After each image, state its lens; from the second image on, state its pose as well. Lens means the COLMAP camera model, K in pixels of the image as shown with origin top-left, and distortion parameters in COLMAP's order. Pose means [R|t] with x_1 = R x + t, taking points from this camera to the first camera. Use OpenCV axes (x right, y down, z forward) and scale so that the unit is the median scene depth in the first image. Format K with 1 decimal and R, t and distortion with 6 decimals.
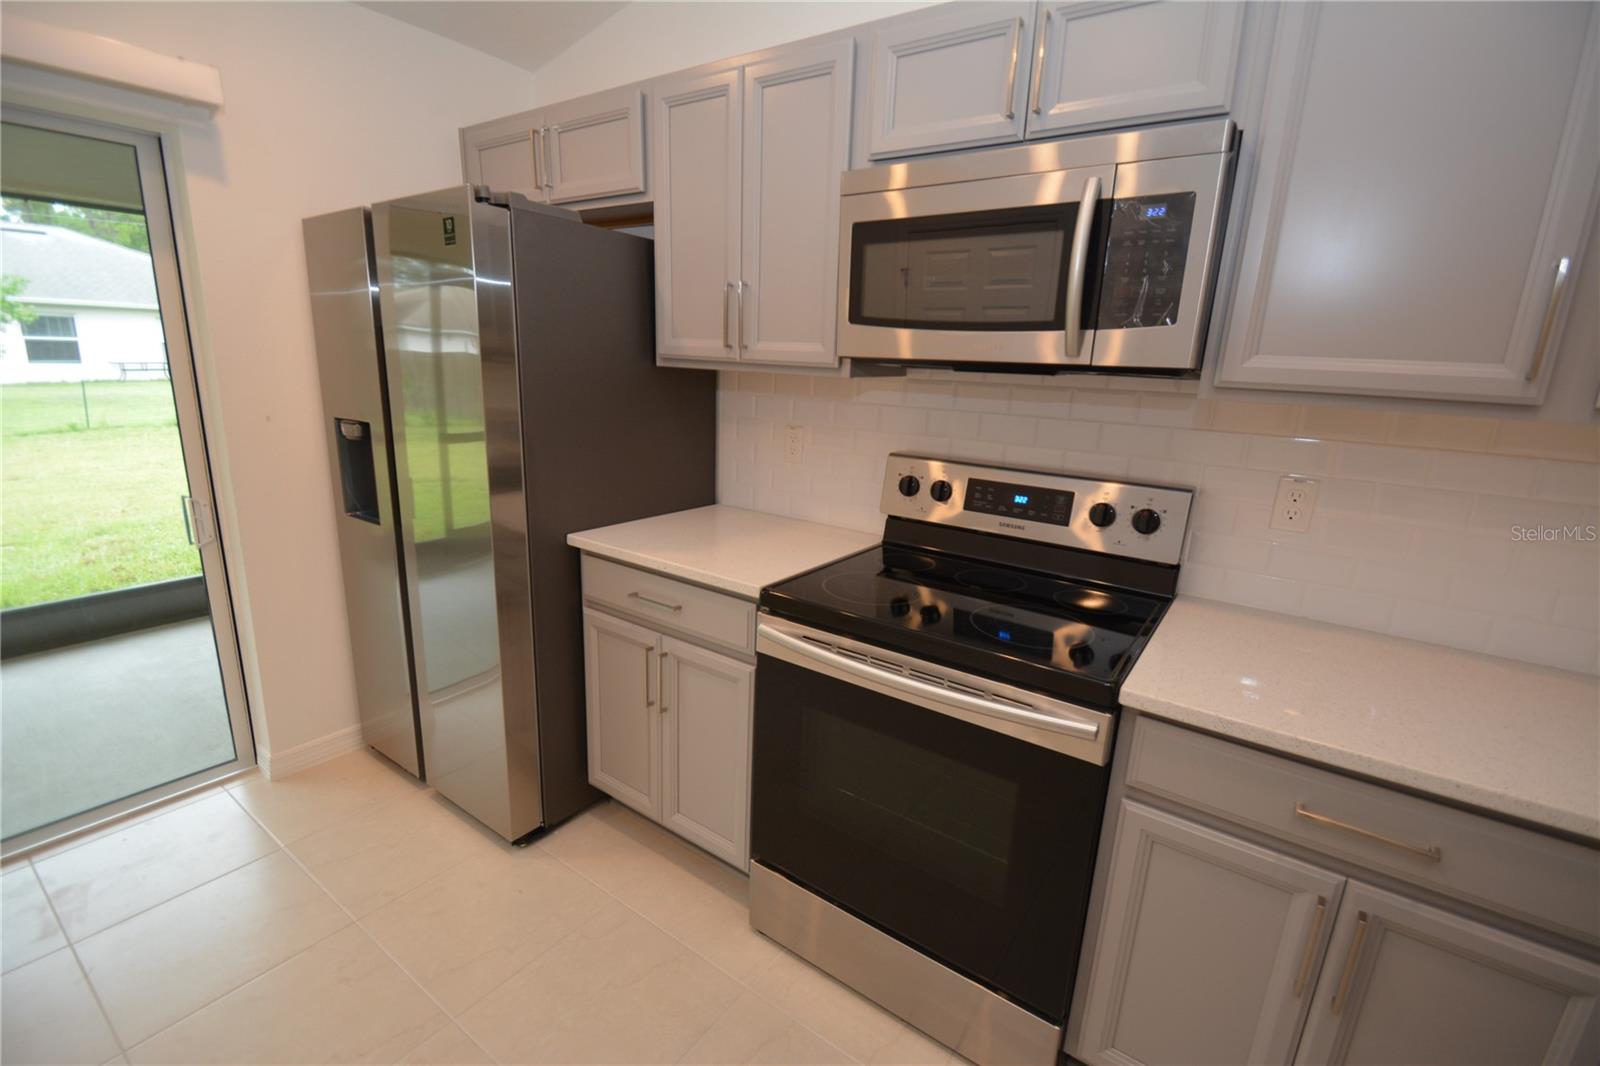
lens RADIAL K [[700.2, 0, 804.1], [0, 700.2, 536.9], [0, 0, 1]] dist [0.018626, -0.018706]
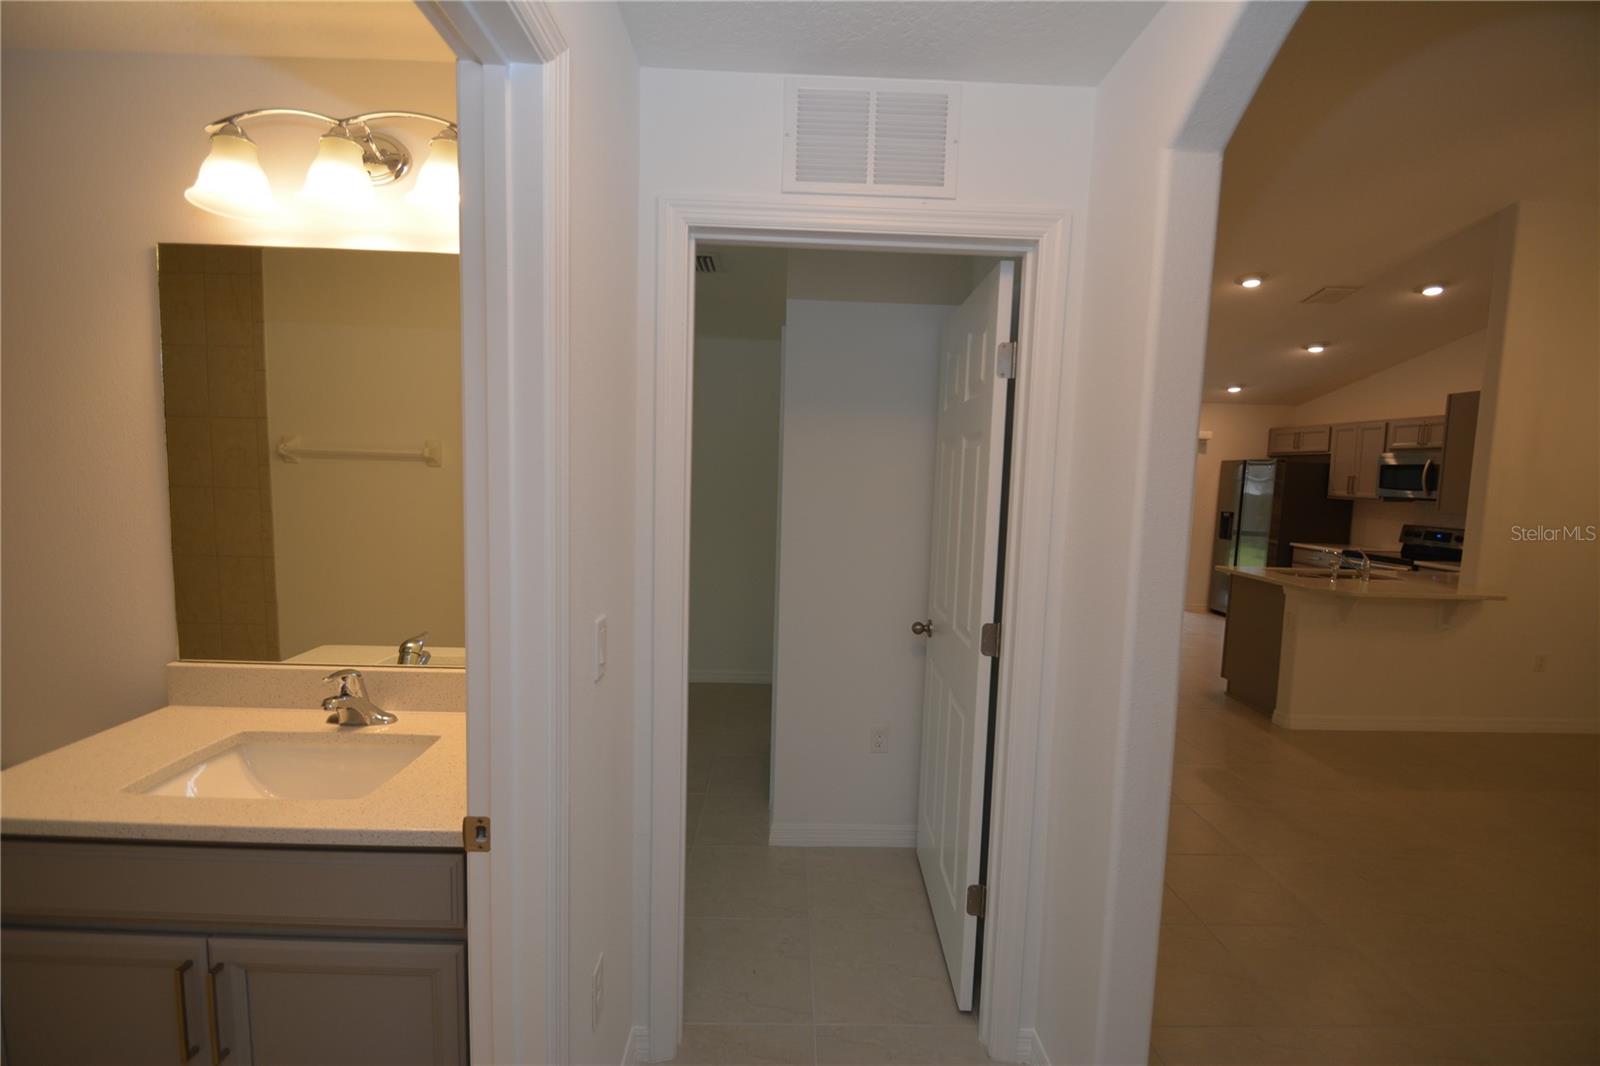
lens RADIAL K [[700.2, 0, 804.1], [0, 700.2, 536.9], [0, 0, 1]] dist [0.018626, -0.018706]
pose [[0.596387, 0.052358, -0.800988, 1.151525], [-0.203214, 0.975212, -0.087560, 0.848207], [0.776548, 0.214991, 0.592243, -3.326308]]
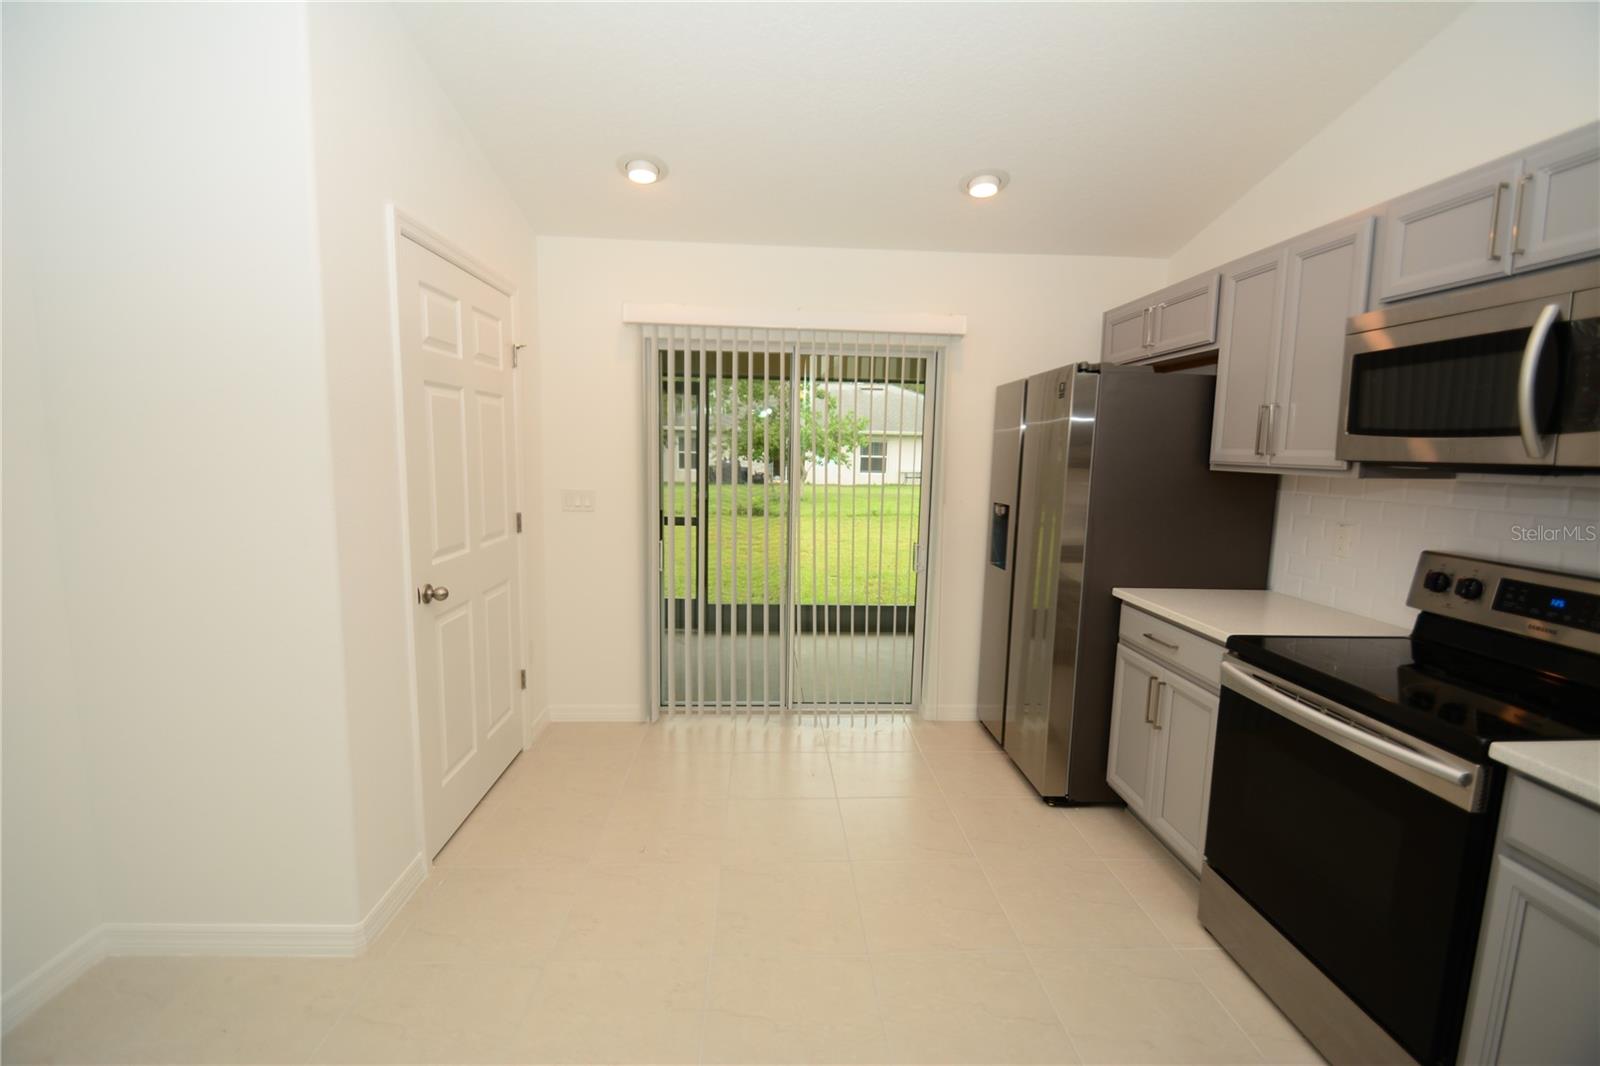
lens RADIAL K [[700.2, 0, 804.1], [0, 700.2, 536.9], [0, 0, 1]] dist [0.018626, -0.018706]
pose [[0.619630, 0.070694, -0.781704, 0.384476], [-0.189313, 0.979993, -0.061436, 0.104819], [0.761721, 0.186055, 0.620616, -0.372666]]
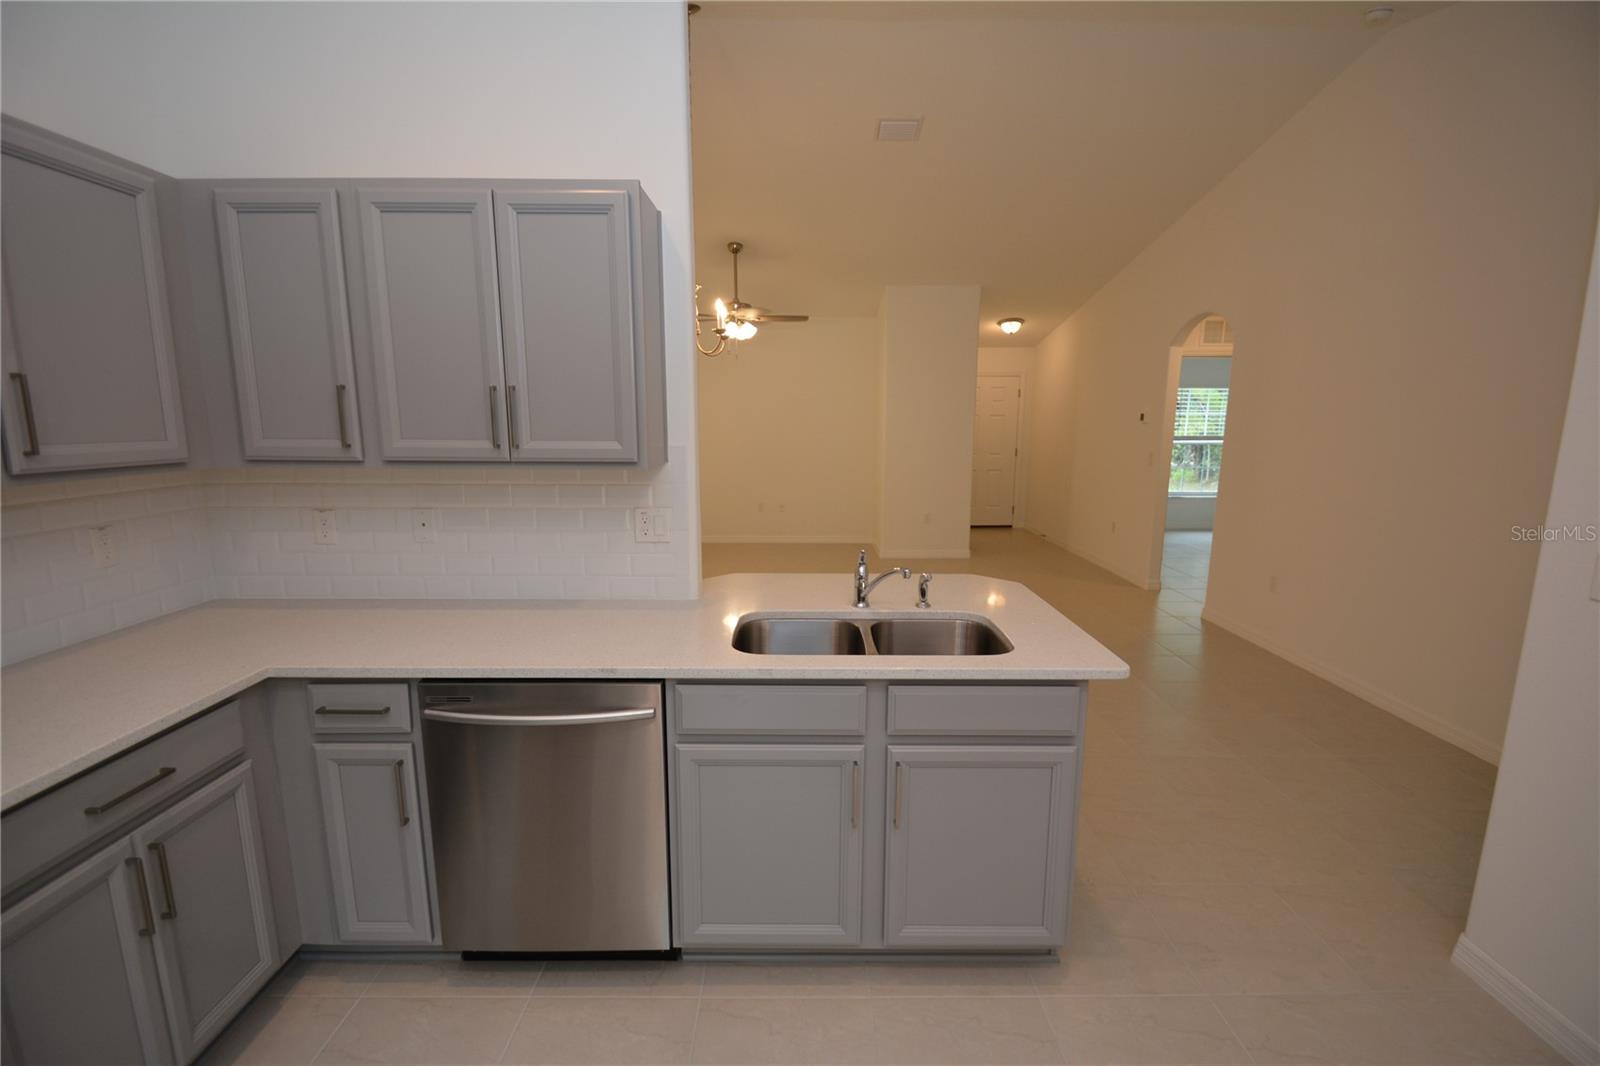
lens RADIAL K [[700.2, 0, 804.1], [0, 700.2, 536.9], [0, 0, 1]] dist [0.018626, -0.018706]
pose [[-0.576220, -0.182059, 0.796759, -0.510813], [0.175938, 0.924386, 0.338461, -0.143947], [-0.798133, 0.335208, -0.500618, 0.253255]]
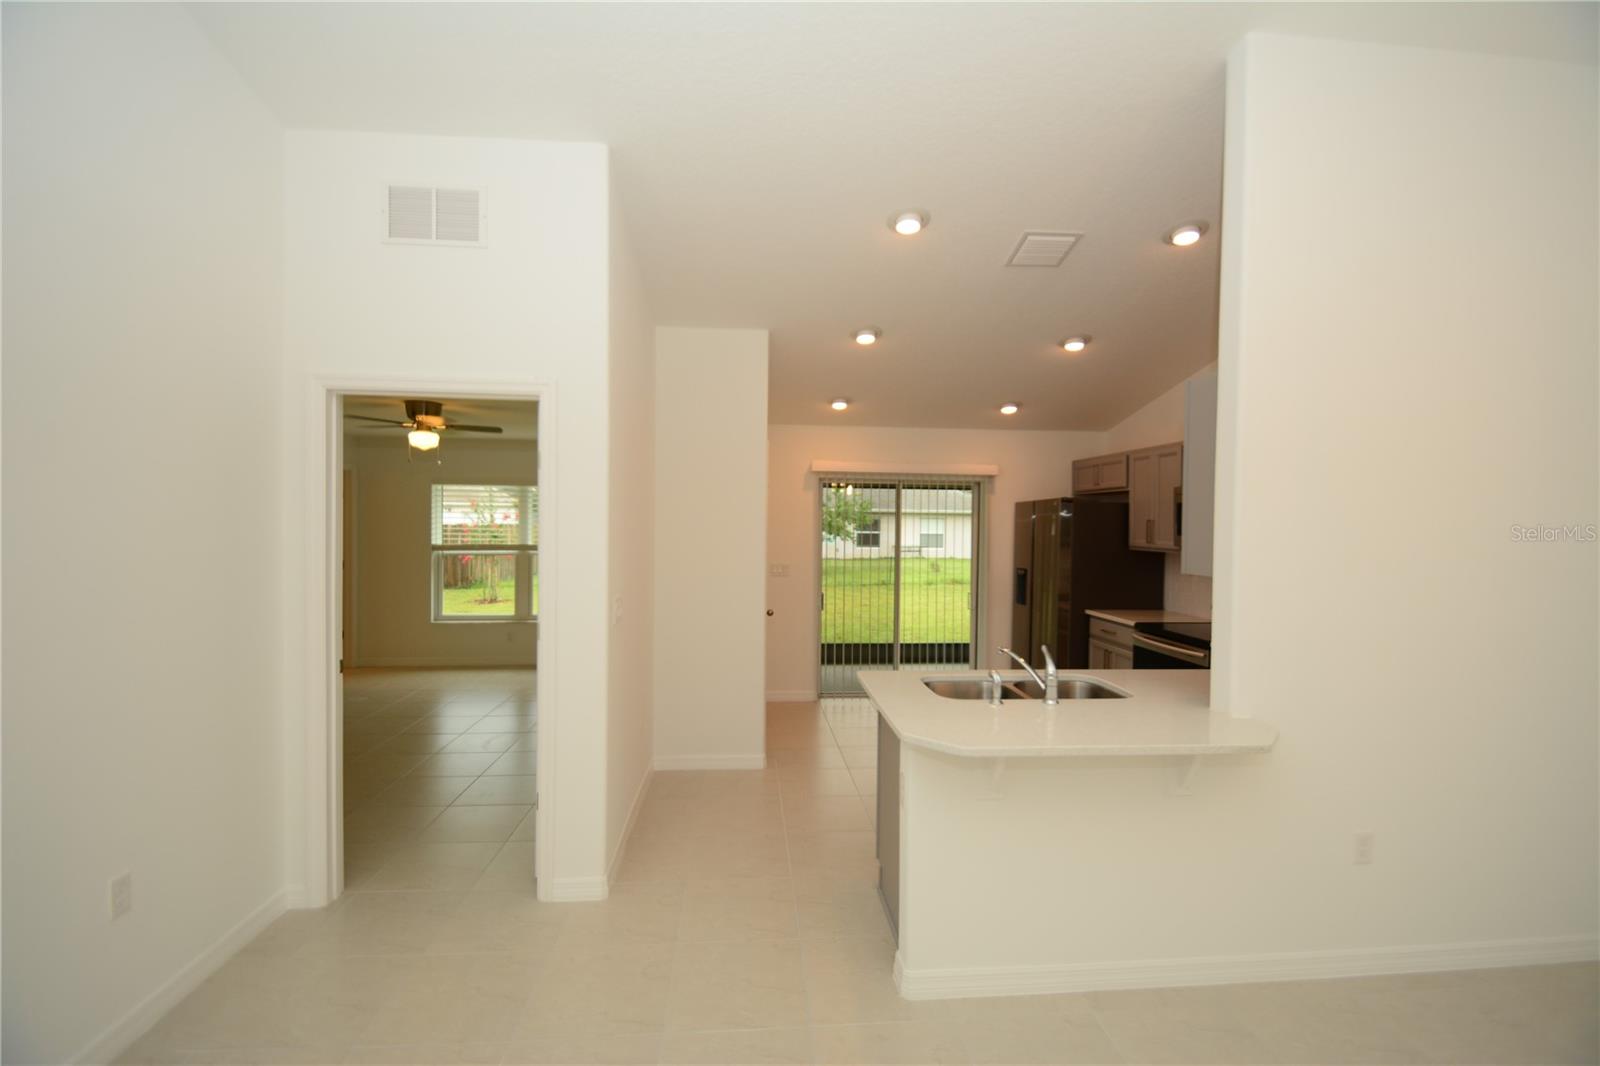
lens RADIAL K [[700.2, 0, 804.1], [0, 700.2, 536.9], [0, 0, 1]] dist [0.018626, -0.018706]
pose [[0.642121, -0.019570, -0.766354, 1.117636], [-0.172607, 0.970314, -0.169404, 0.394124], [0.746919, 0.241056, 0.619681, -1.668834]]
